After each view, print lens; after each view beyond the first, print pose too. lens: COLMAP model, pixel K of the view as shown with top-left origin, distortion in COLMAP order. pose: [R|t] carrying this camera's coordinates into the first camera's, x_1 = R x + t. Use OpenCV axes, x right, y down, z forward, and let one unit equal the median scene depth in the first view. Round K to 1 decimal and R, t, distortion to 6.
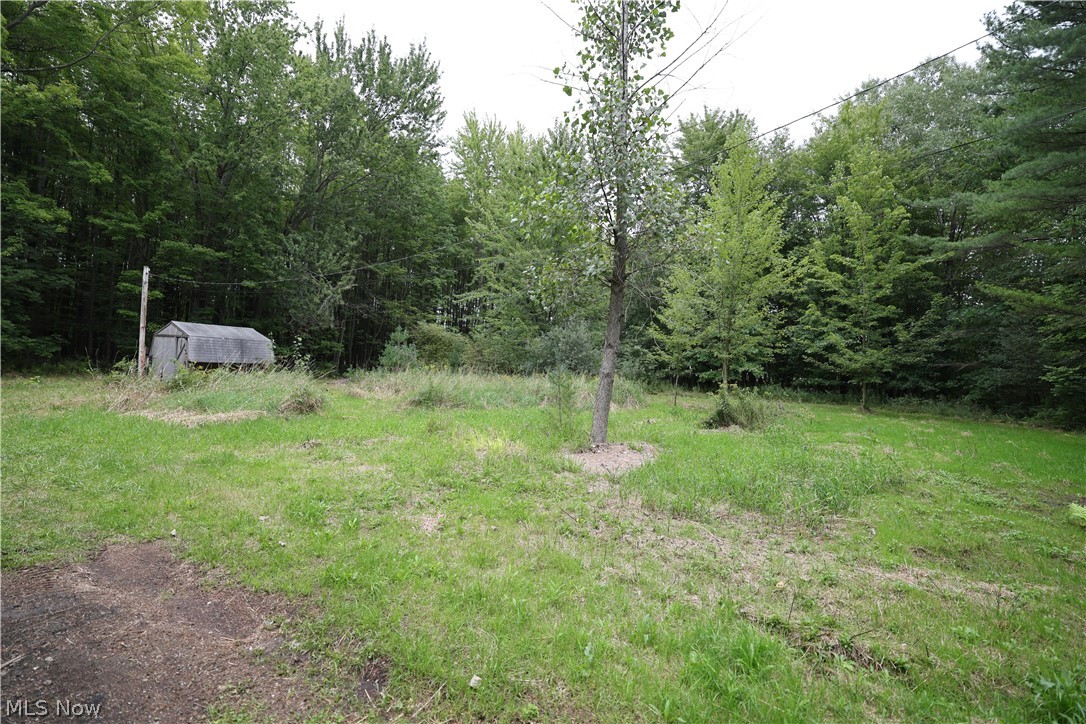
lens RADIAL K [[469.9, 0, 546.8], [0, 469.9, 358.6], [0, 0, 1]] dist [-0.026282, 0.008996]
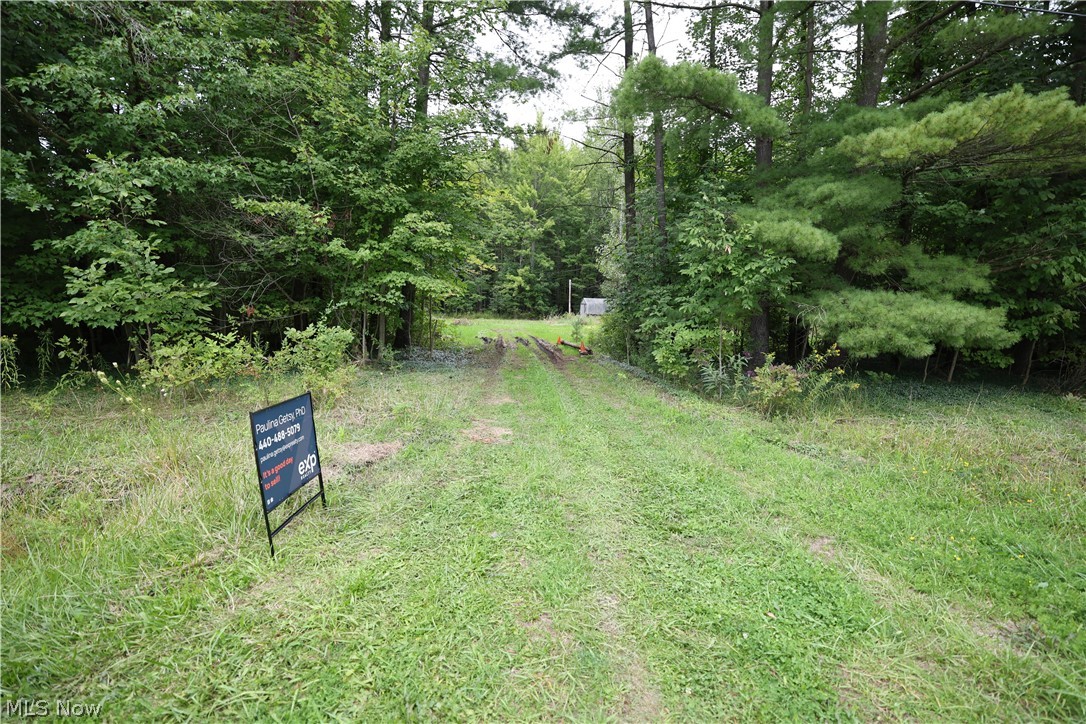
lens RADIAL K [[469.9, 0, 543.5], [0, 469.9, 359.0], [0, 0, 1]] dist [-0.026282, 0.008996]
pose [[0.592170, 0.055862, -0.803874, 1.170651], [0.014978, 0.996659, 0.080292, 0.042467], [0.805674, -0.059587, 0.589355, -0.719676]]
